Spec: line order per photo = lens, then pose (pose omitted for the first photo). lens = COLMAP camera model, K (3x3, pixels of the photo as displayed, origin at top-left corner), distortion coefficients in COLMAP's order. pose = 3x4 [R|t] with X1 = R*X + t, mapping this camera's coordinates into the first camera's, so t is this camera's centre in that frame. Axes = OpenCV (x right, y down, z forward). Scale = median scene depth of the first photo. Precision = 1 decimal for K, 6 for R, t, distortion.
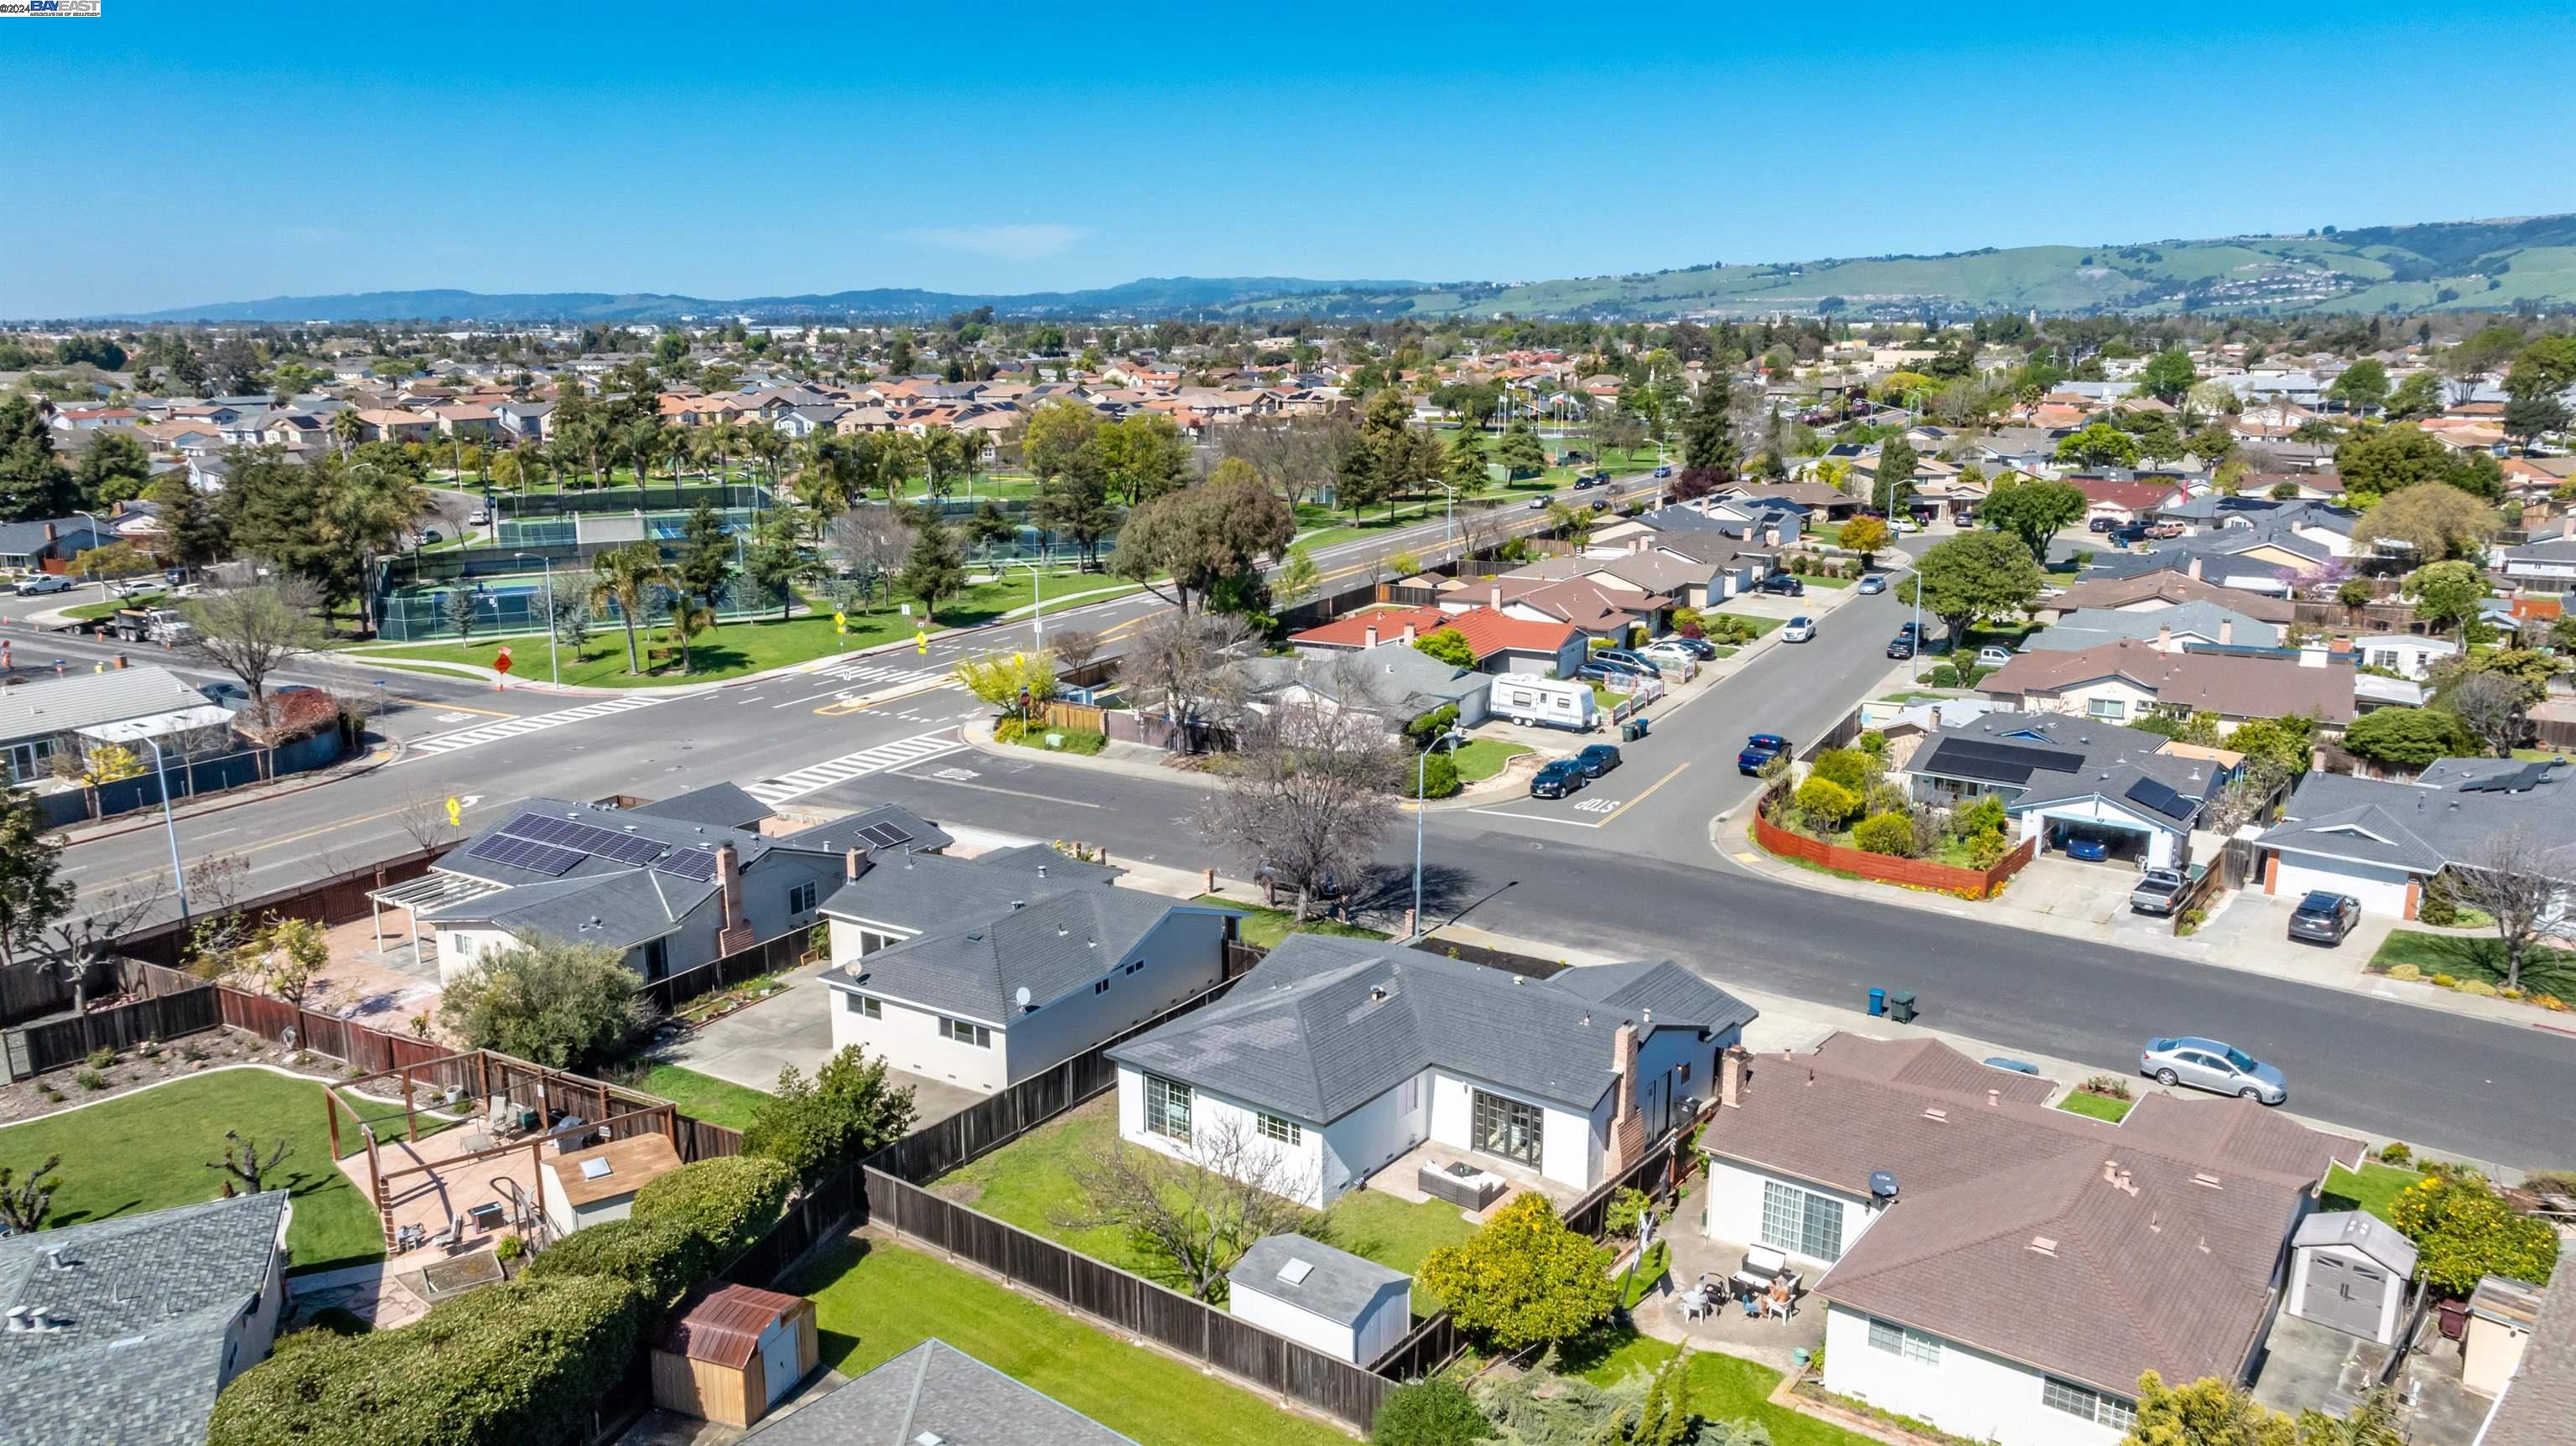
lens RADIAL K [[1808.3, 0, 1288.0], [0, 1808.3, 723.0], [0, 0, 1]] dist [-0.026418, 0.052548]
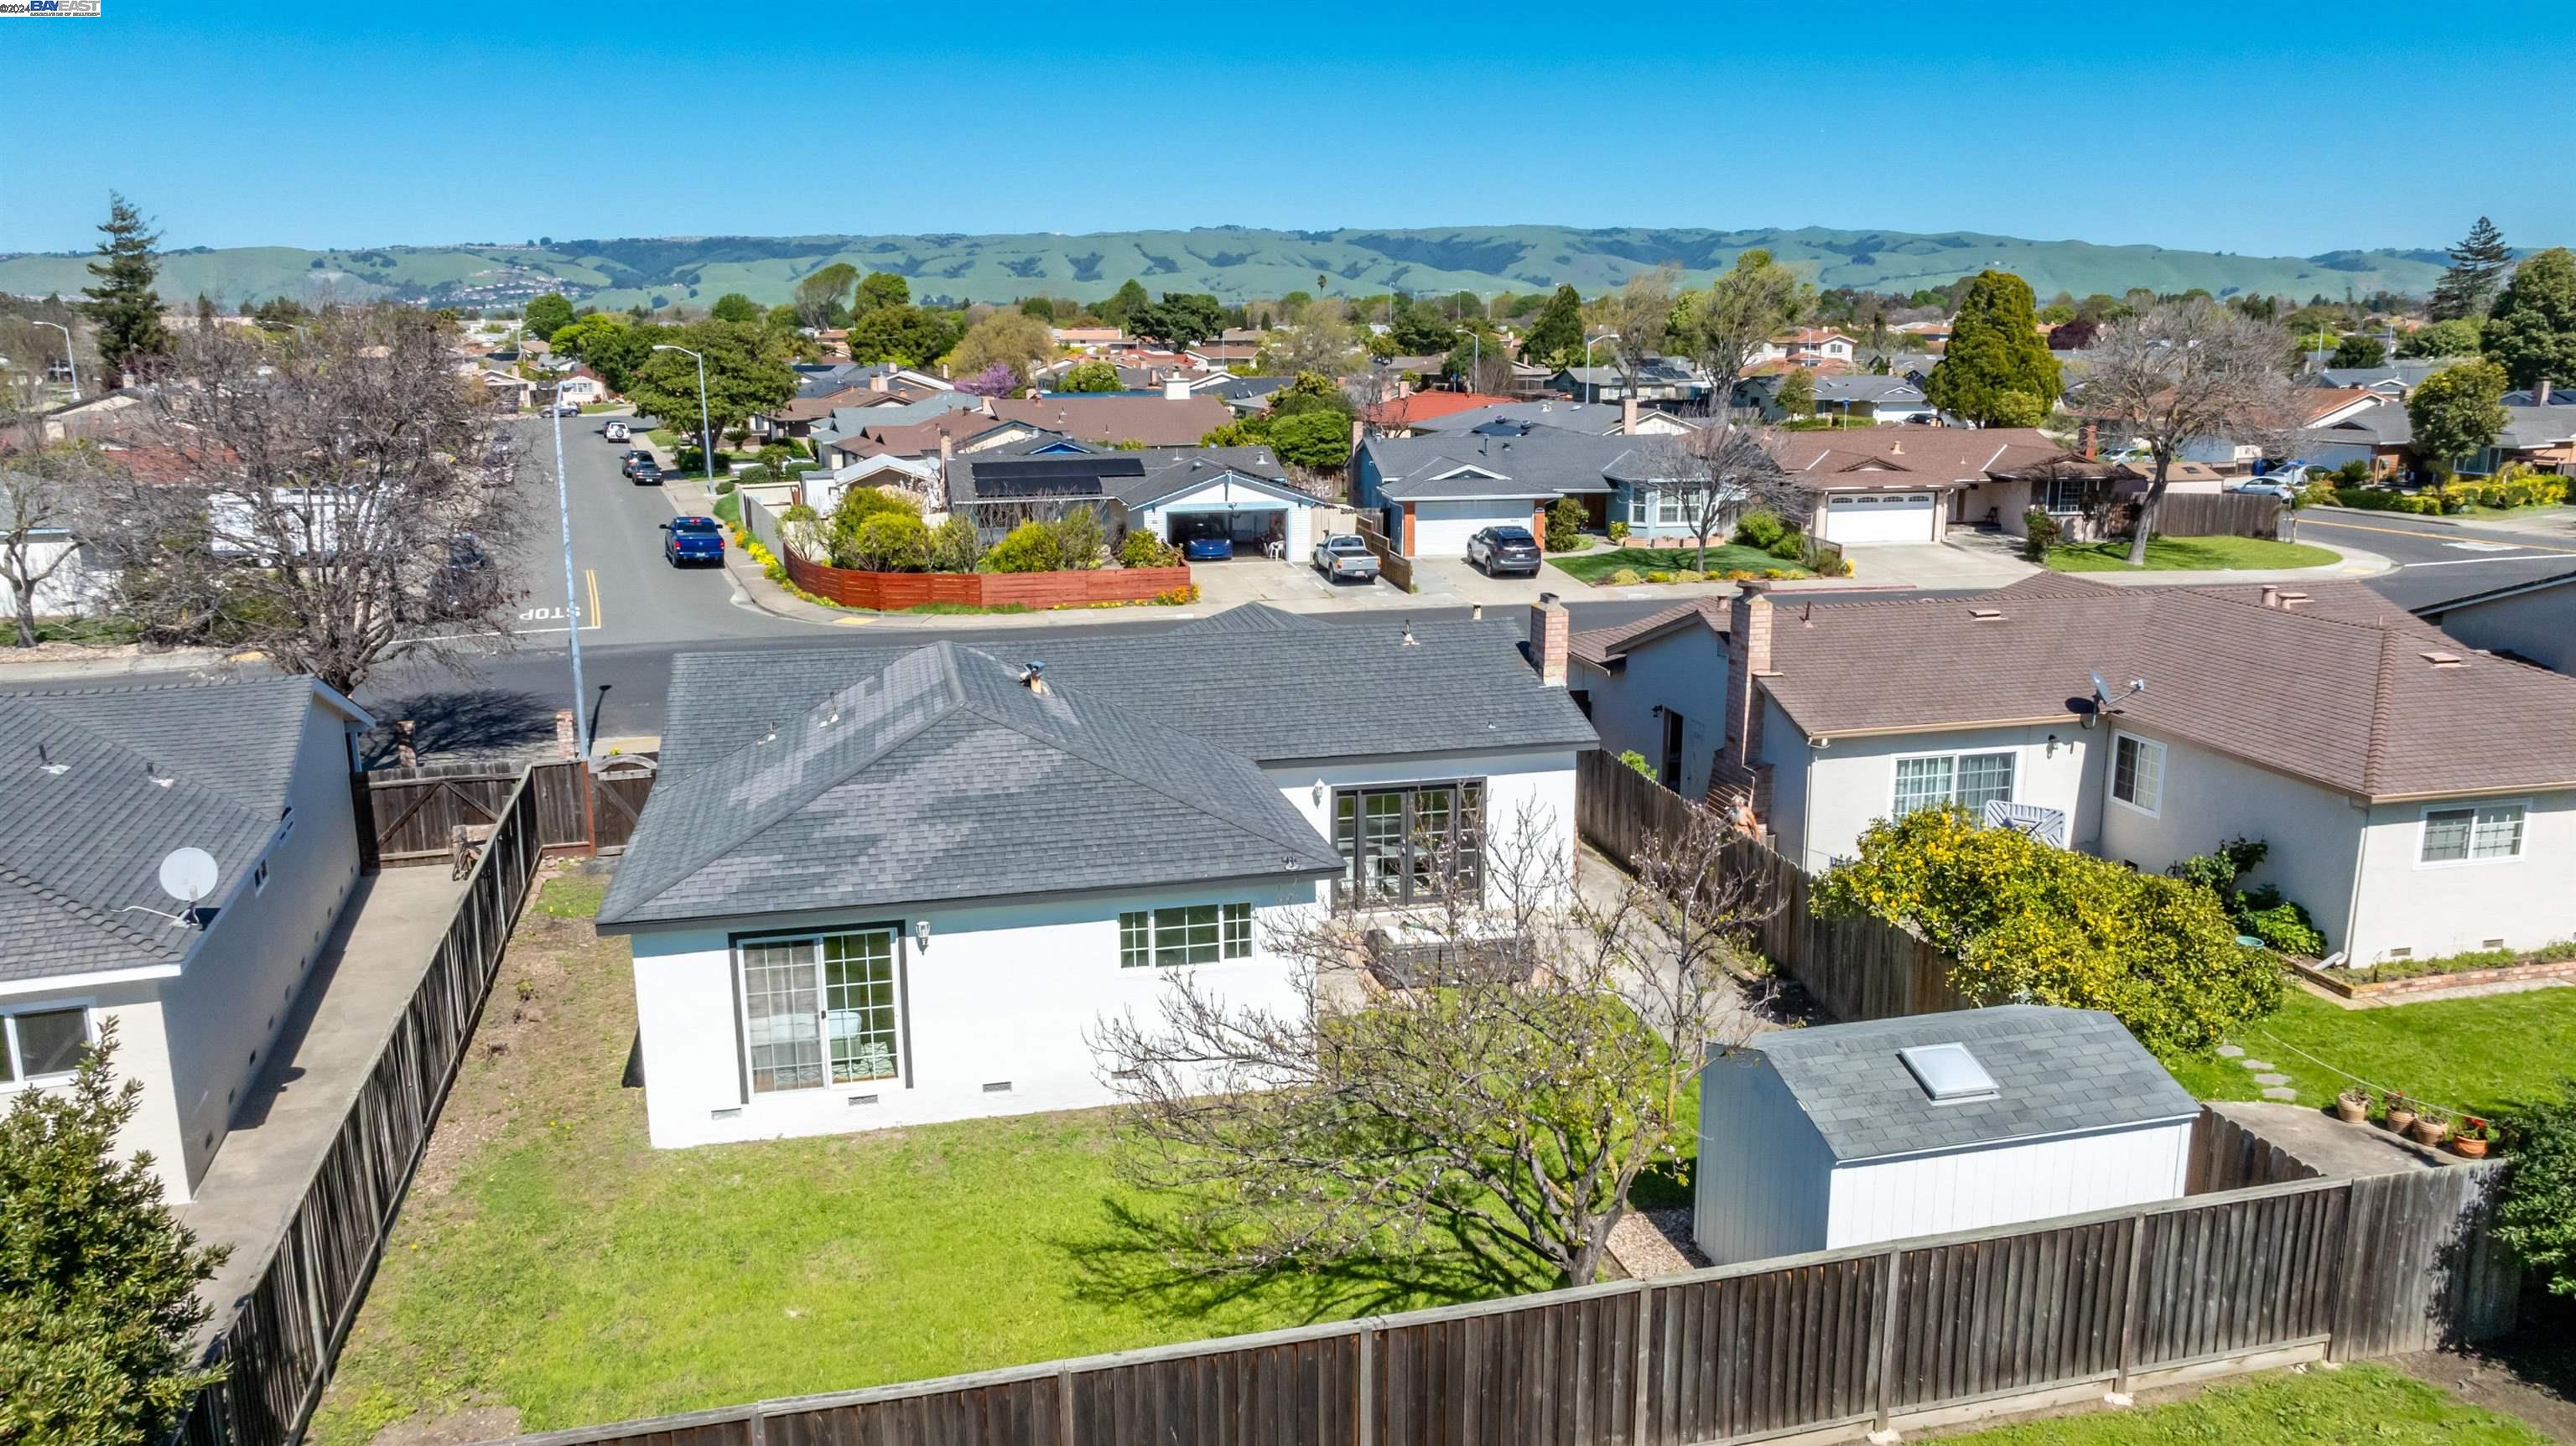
lens RADIAL K [[1814.5, 0, 1288.0], [0, 1814.5, 723.0], [0, 0, 1]] dist [-0.036436, 0.057562]
pose [[0.630656, -0.168624, 0.757522, -0.053084], [0.171833, 0.982222, 0.075587, 0.026836], [-0.756800, 0.082498, 0.648419, 0.127227]]
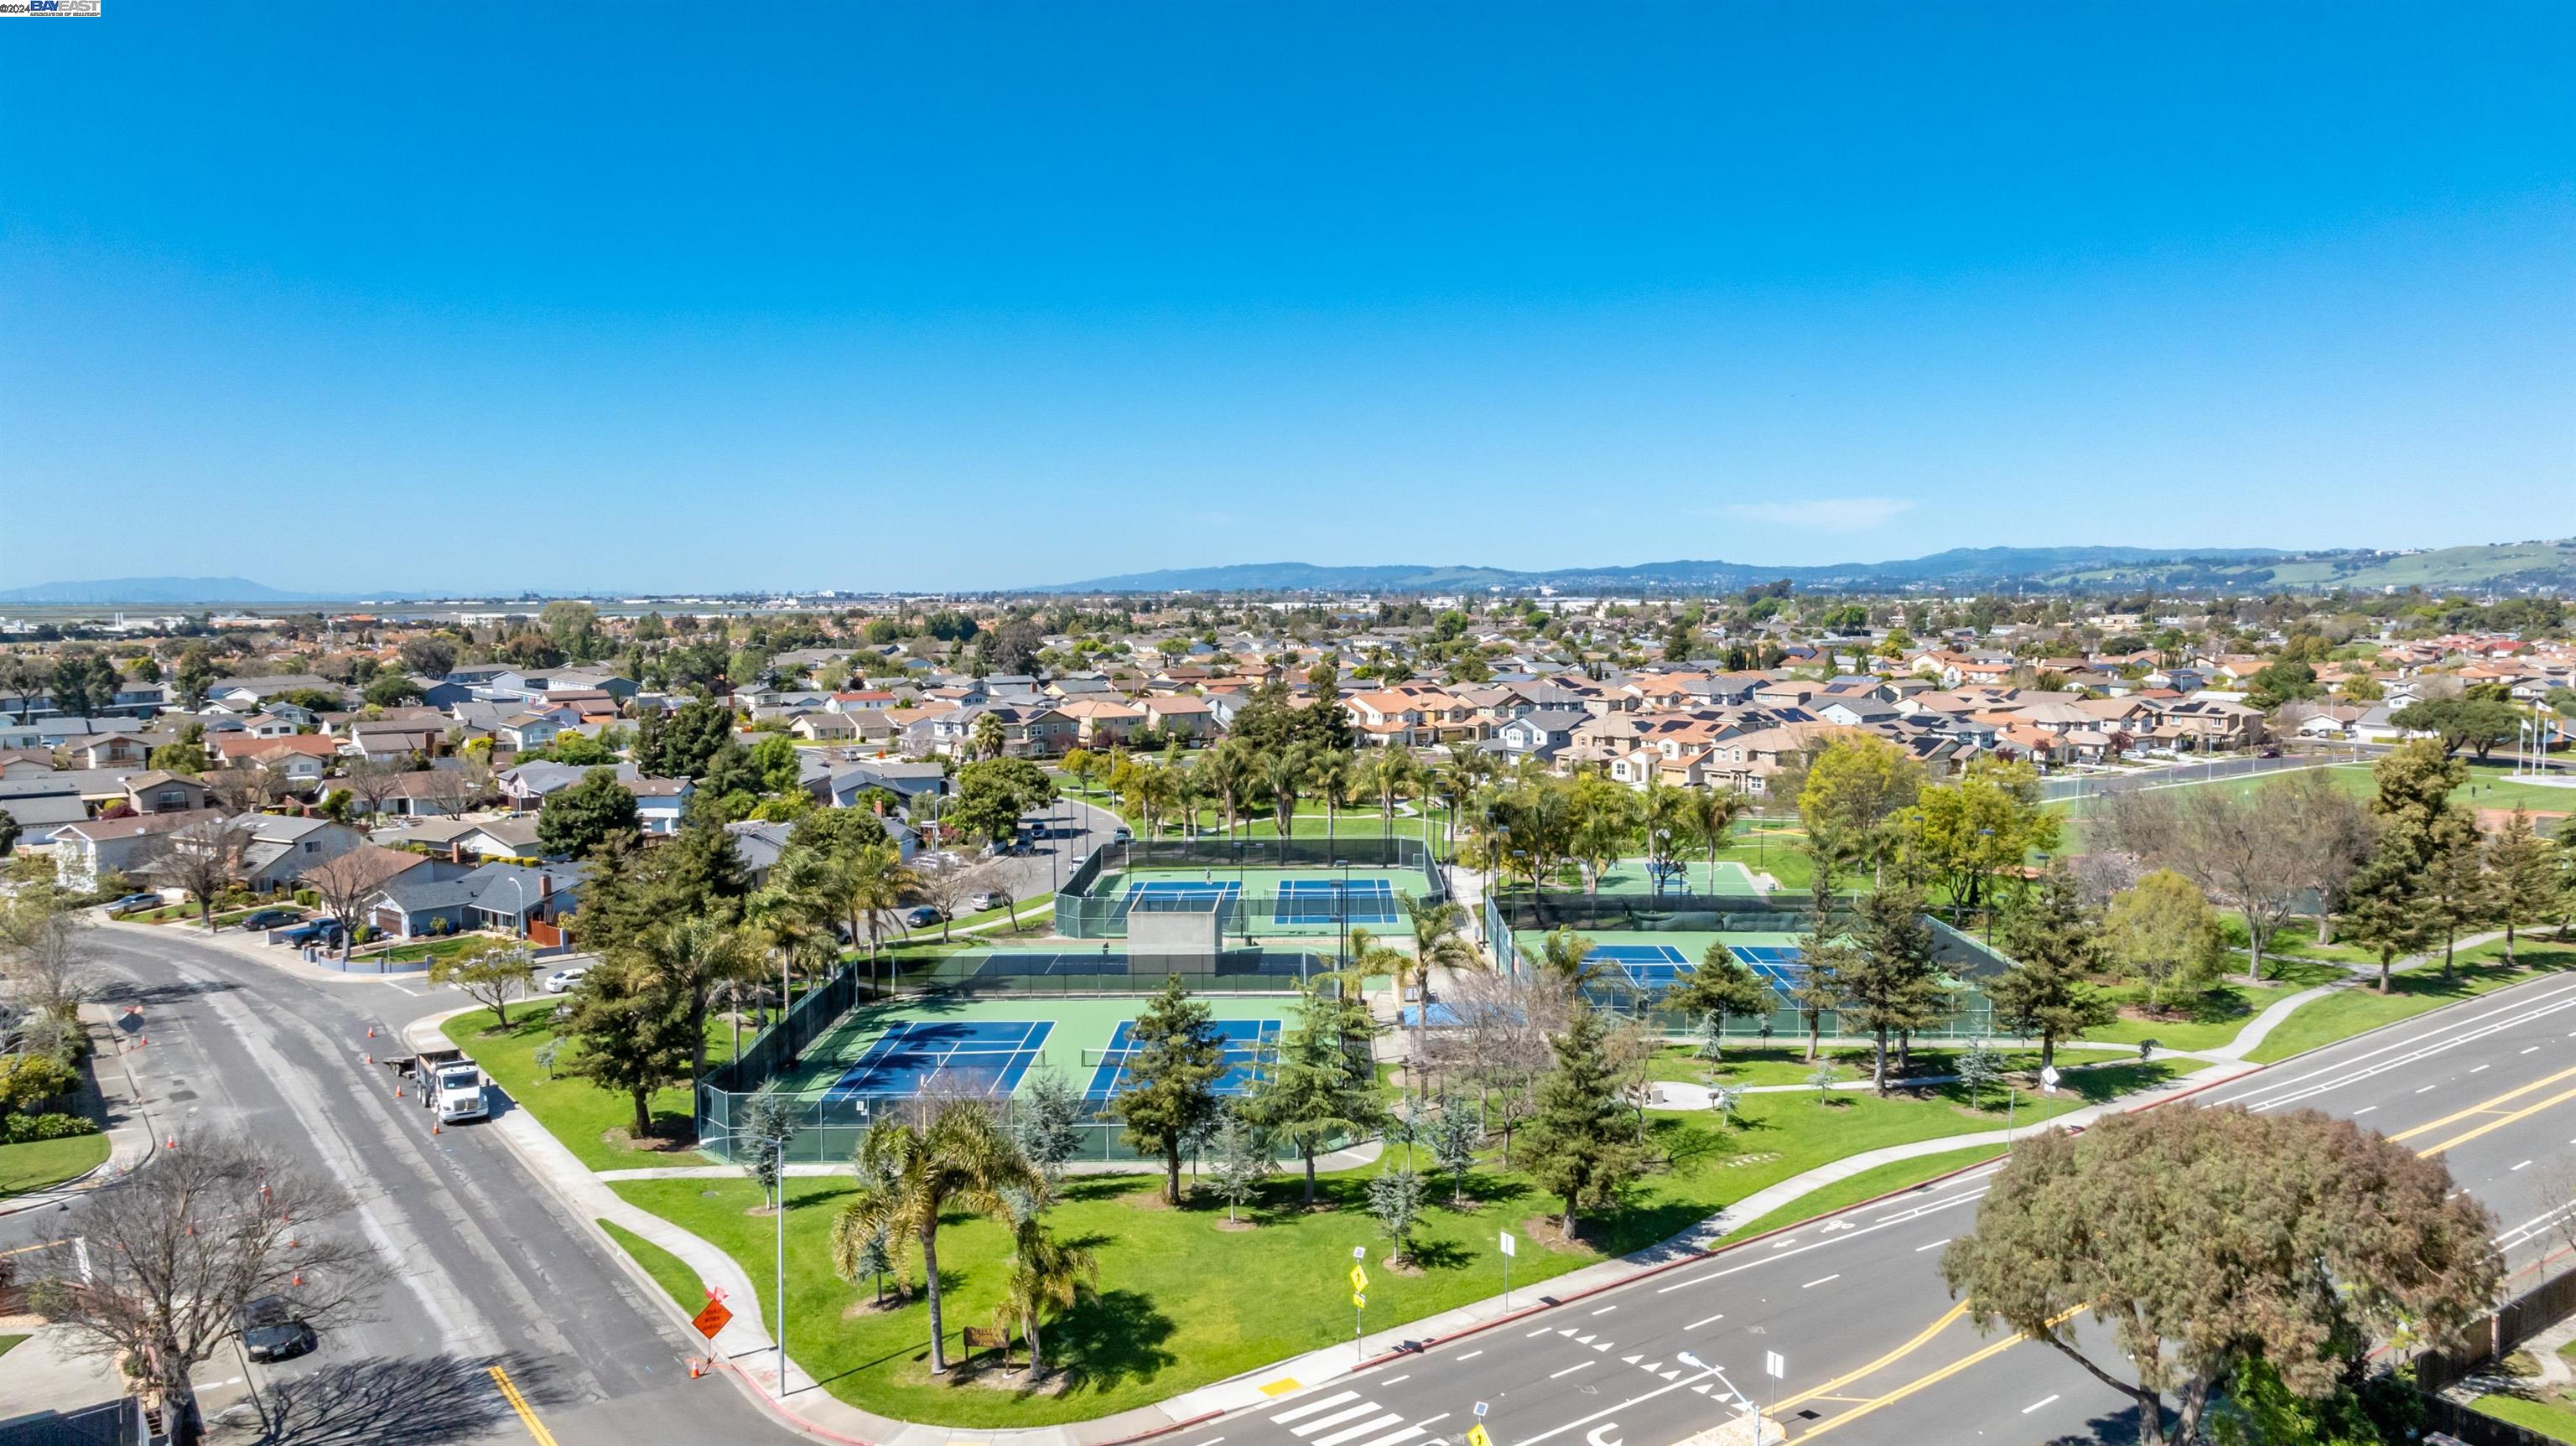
lens RADIAL K [[1808.3, 0, 1288.0], [0, 1808.3, 723.0], [0, 0, 1]] dist [-0.026418, 0.052548]
pose [[0.908842, 0.031749, -0.415931, -0.032733], [-0.092055, 0.987782, -0.125746, -0.067966], [0.406857, 0.152572, 0.900661, 0.254701]]
